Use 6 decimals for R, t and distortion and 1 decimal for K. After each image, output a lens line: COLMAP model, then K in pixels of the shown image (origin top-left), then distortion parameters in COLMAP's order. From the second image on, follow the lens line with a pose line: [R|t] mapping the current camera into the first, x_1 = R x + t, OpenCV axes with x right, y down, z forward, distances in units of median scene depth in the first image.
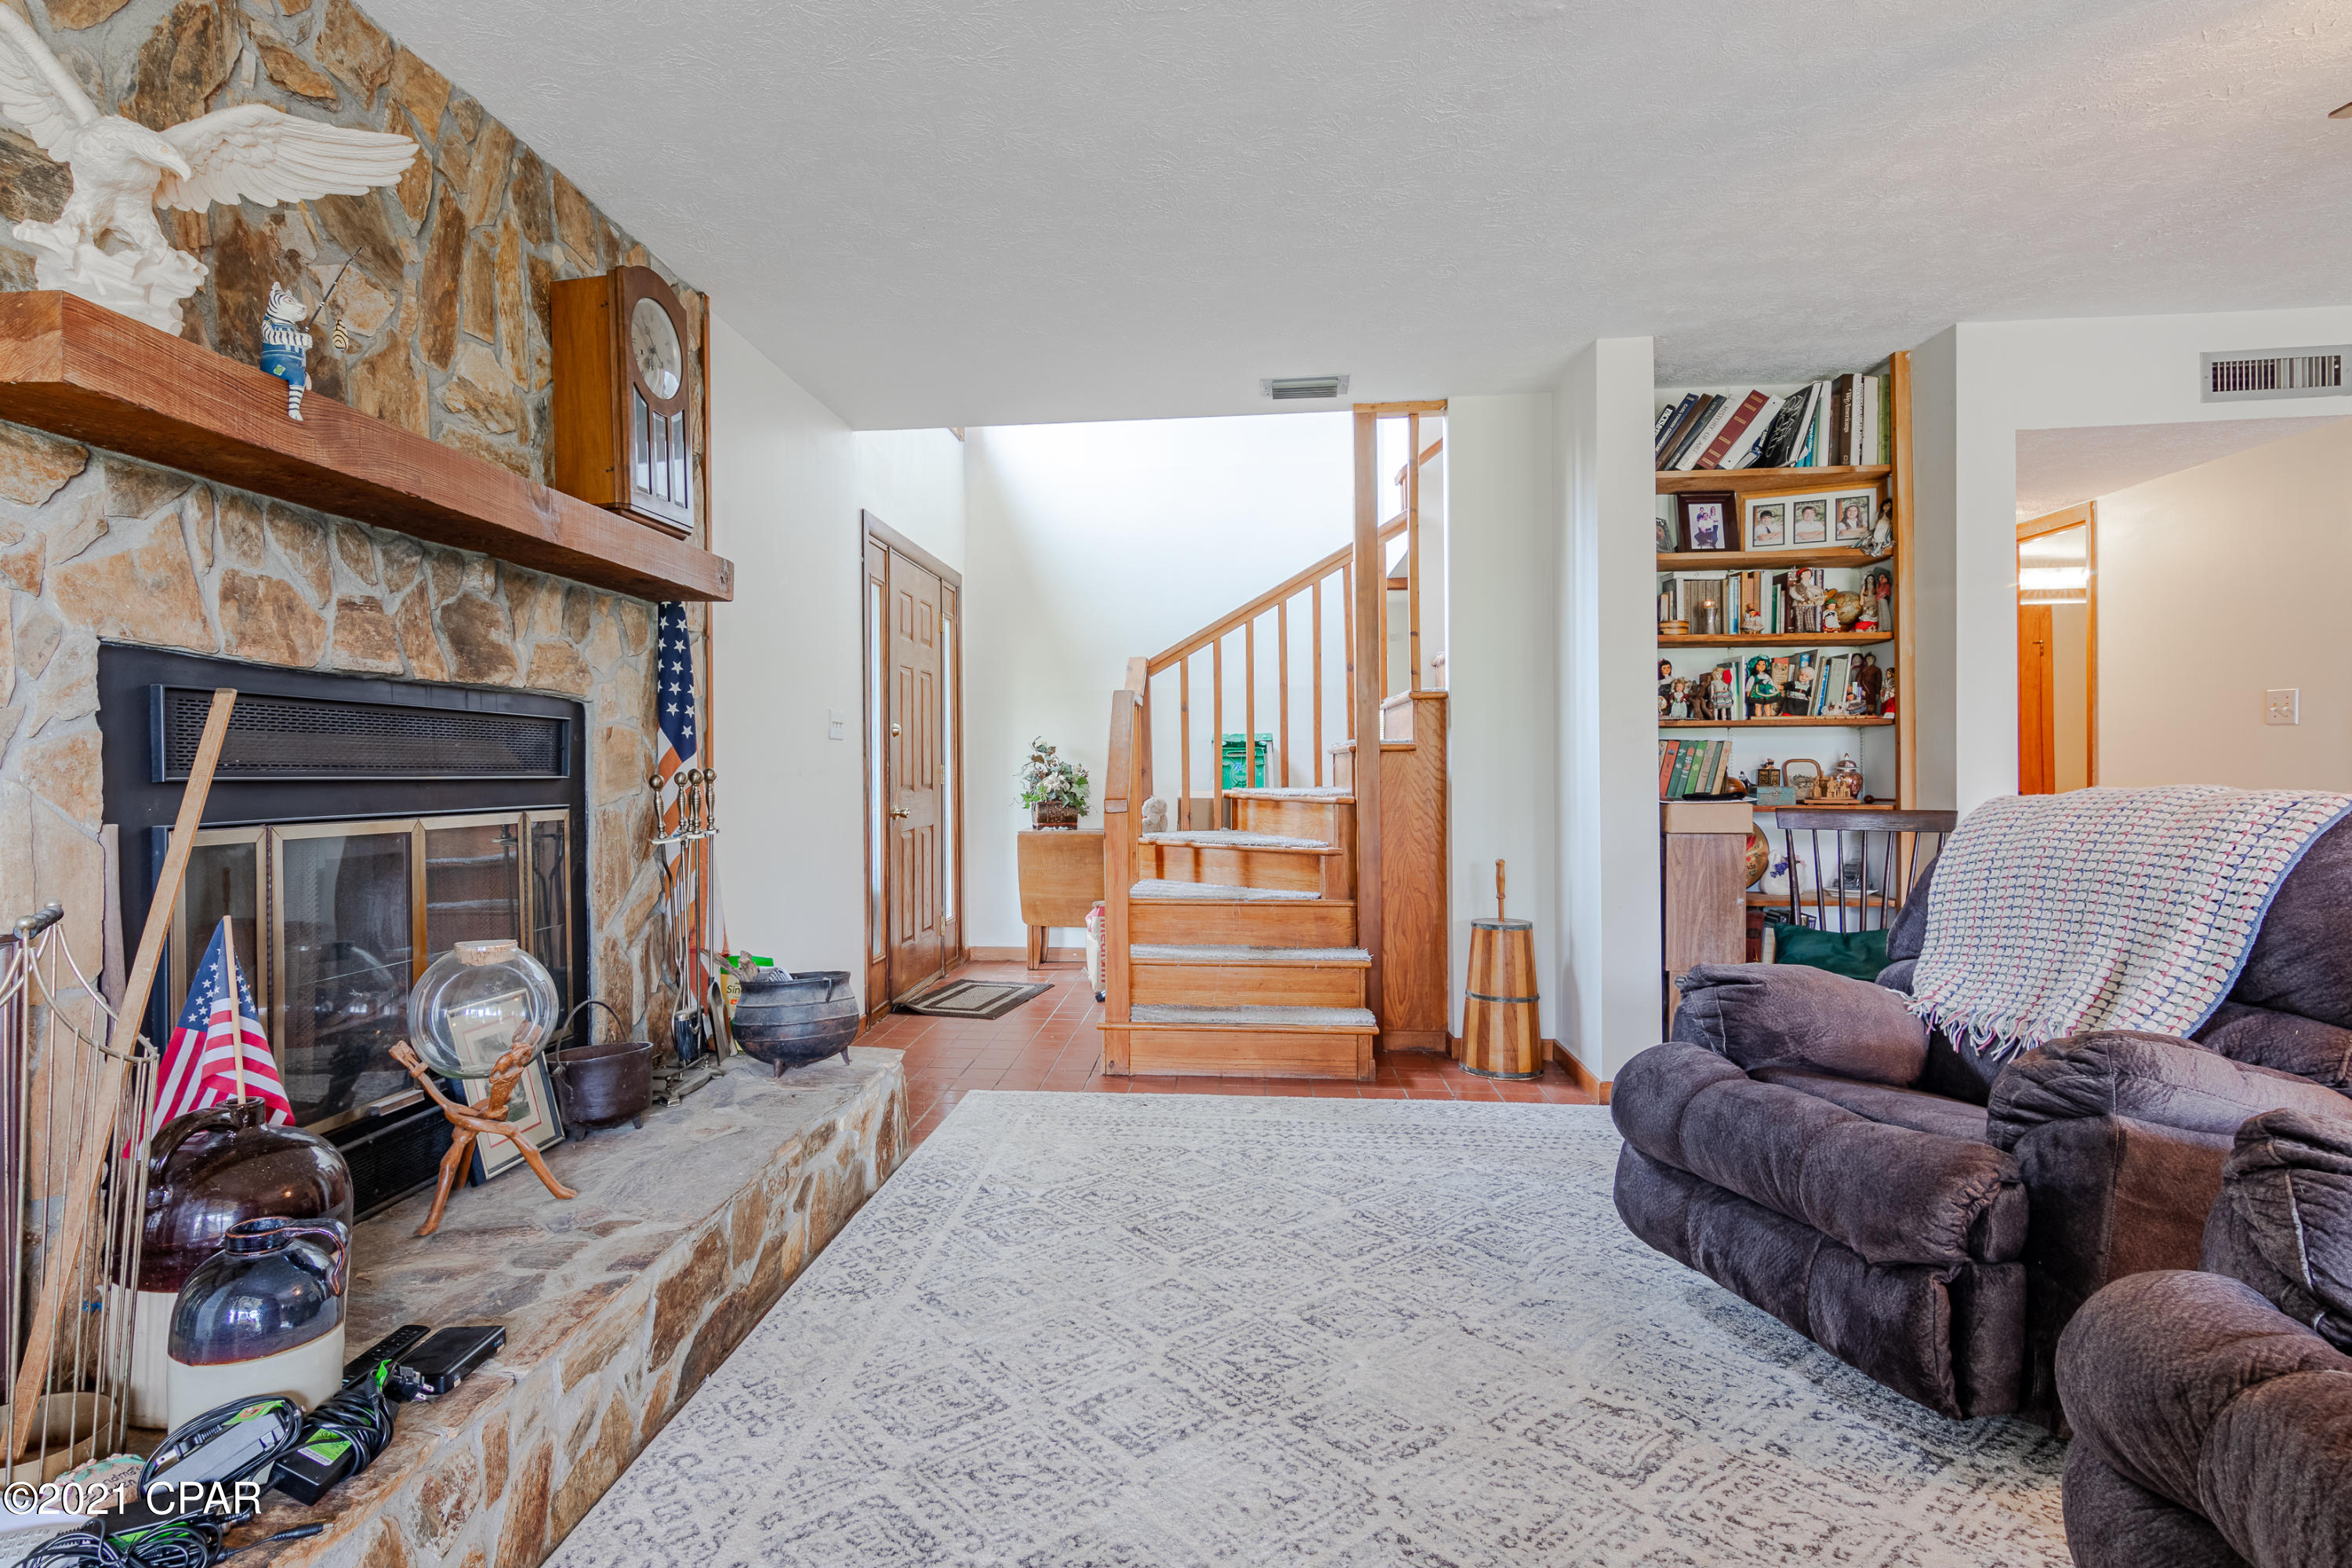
lens RADIAL K [[1240.2, 0, 1096.6], [0, 1240.2, 774.1], [0, 0, 1]] dist [-0.002443, 0.000104]
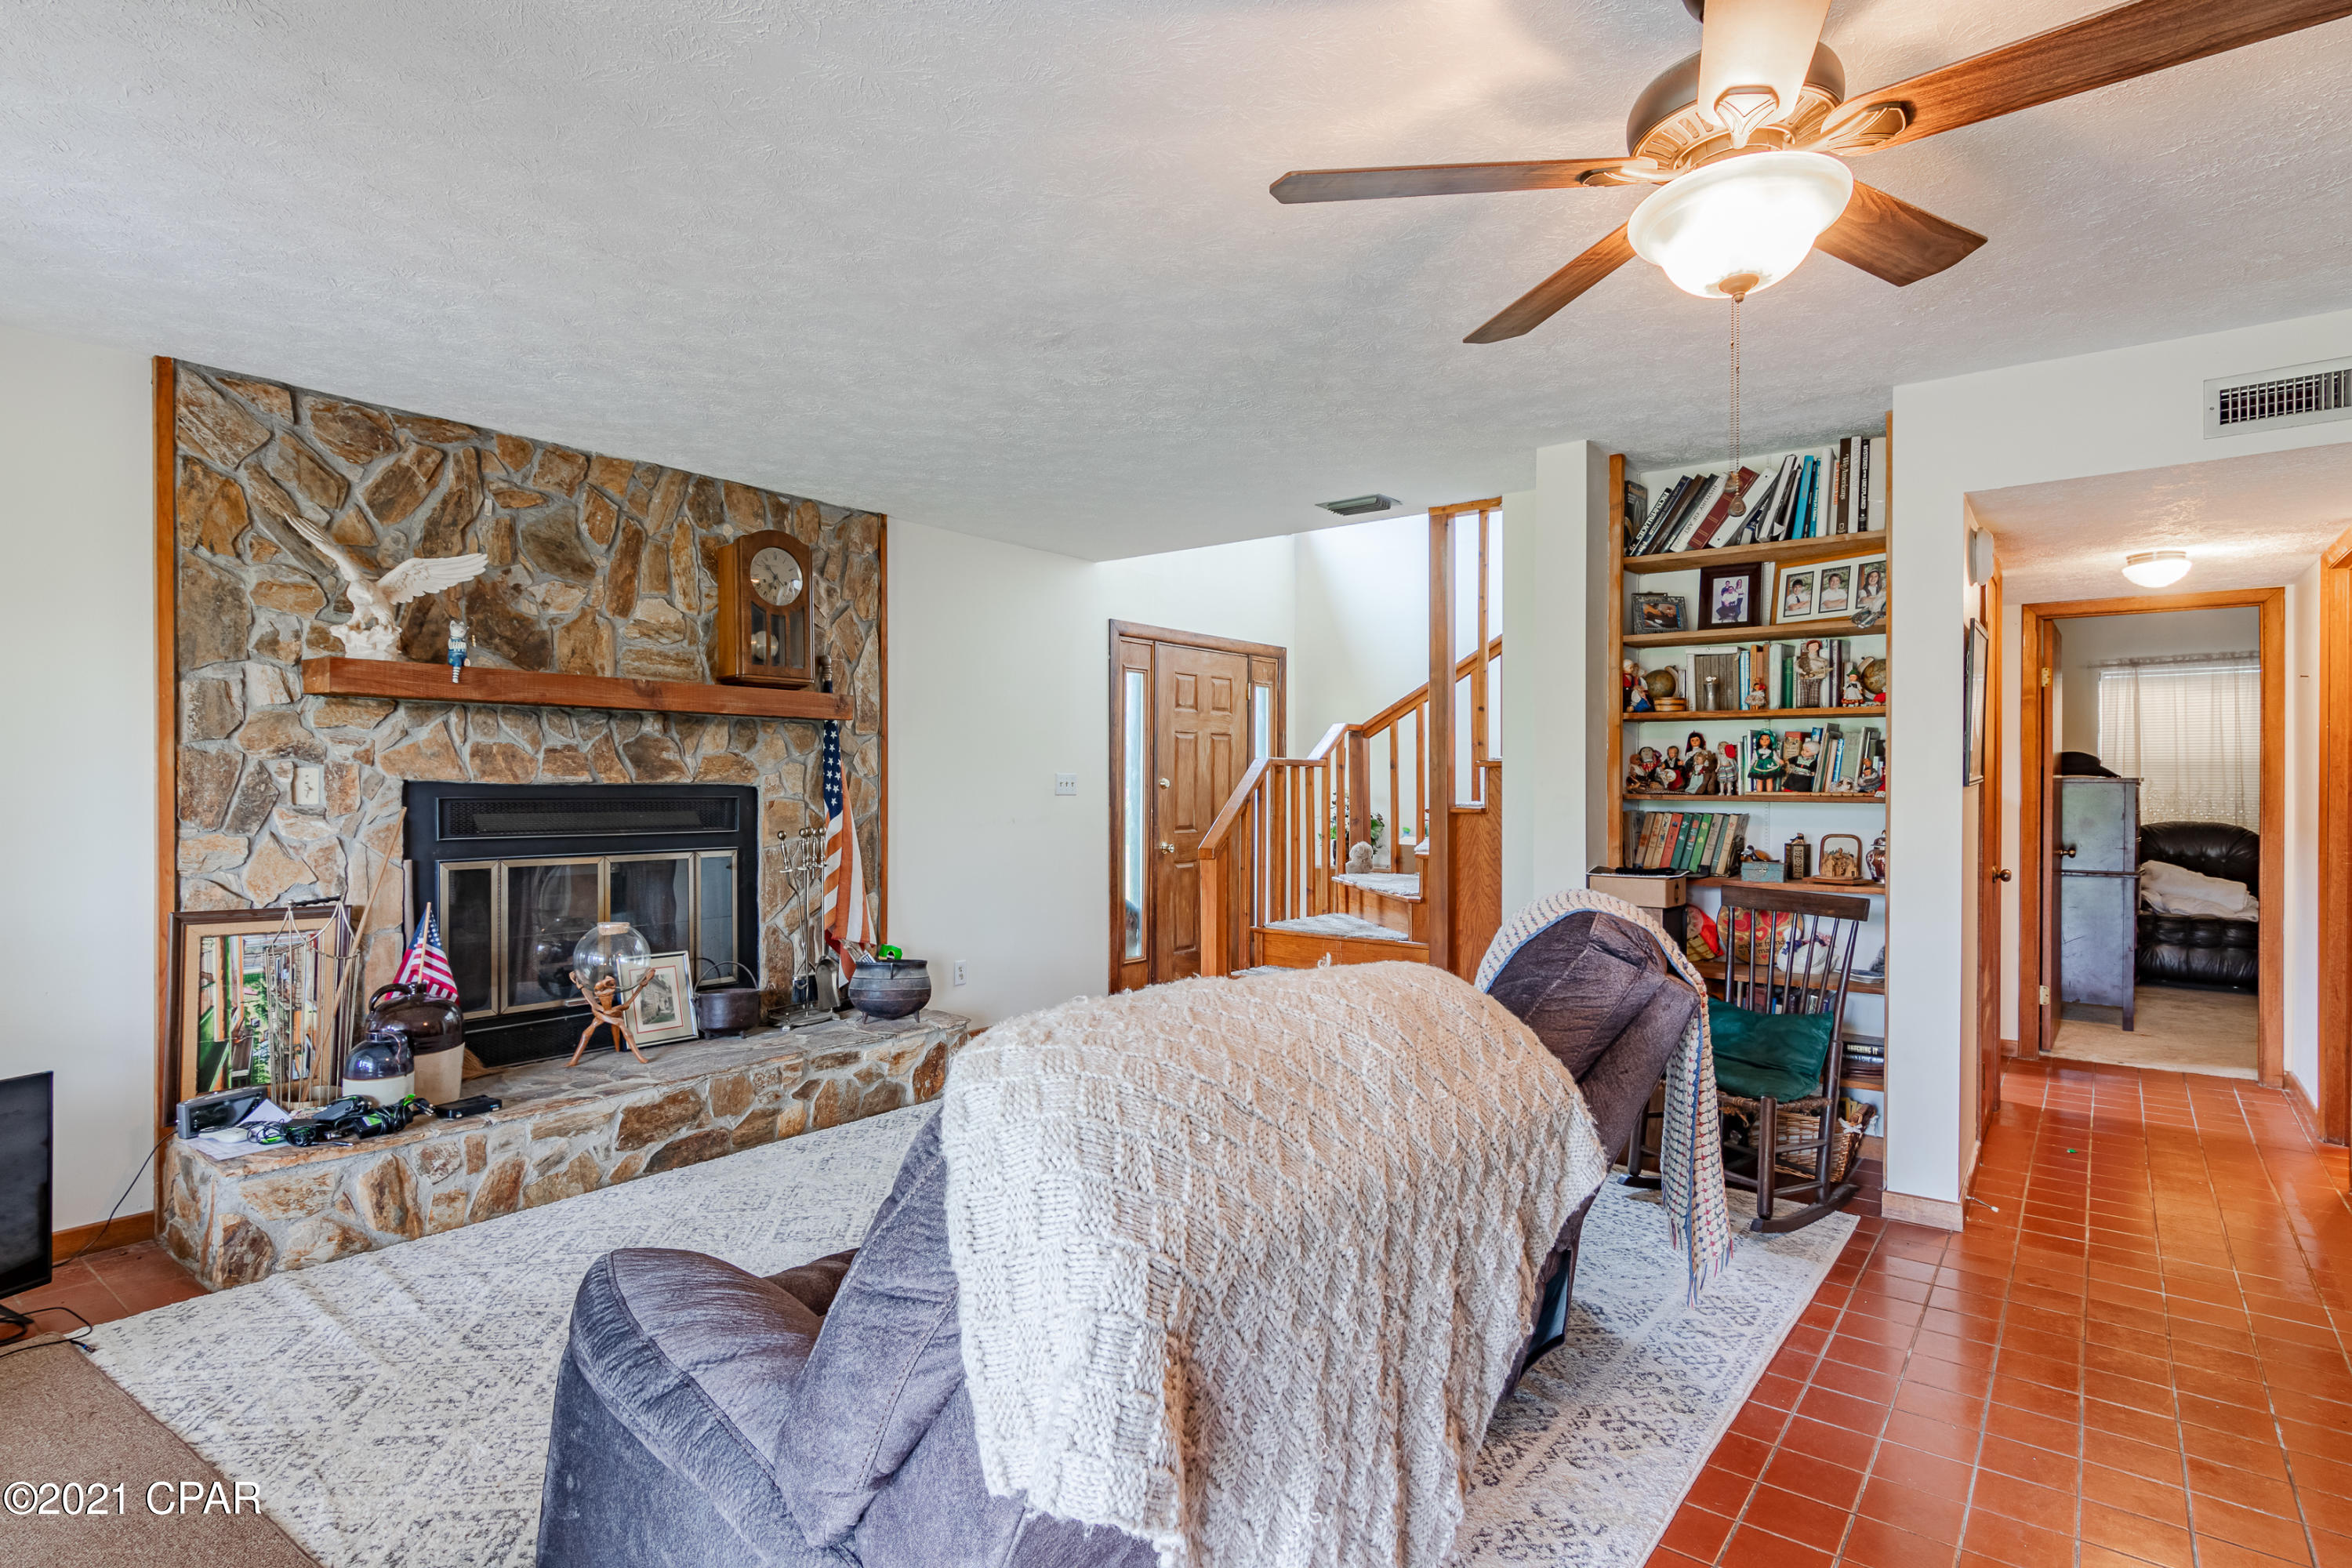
lens RADIAL K [[1203.9, 0, 1160.4], [0, 1203.9, 788.8], [0, 0, 1]] dist [-0.000629, 0.001313]
pose [[0.852513, 0.013163, -0.522541, 1.016524], [-0.011612, 0.999913, 0.006244, -0.079174], [0.522578, 0.000745, 0.852591, -0.121465]]
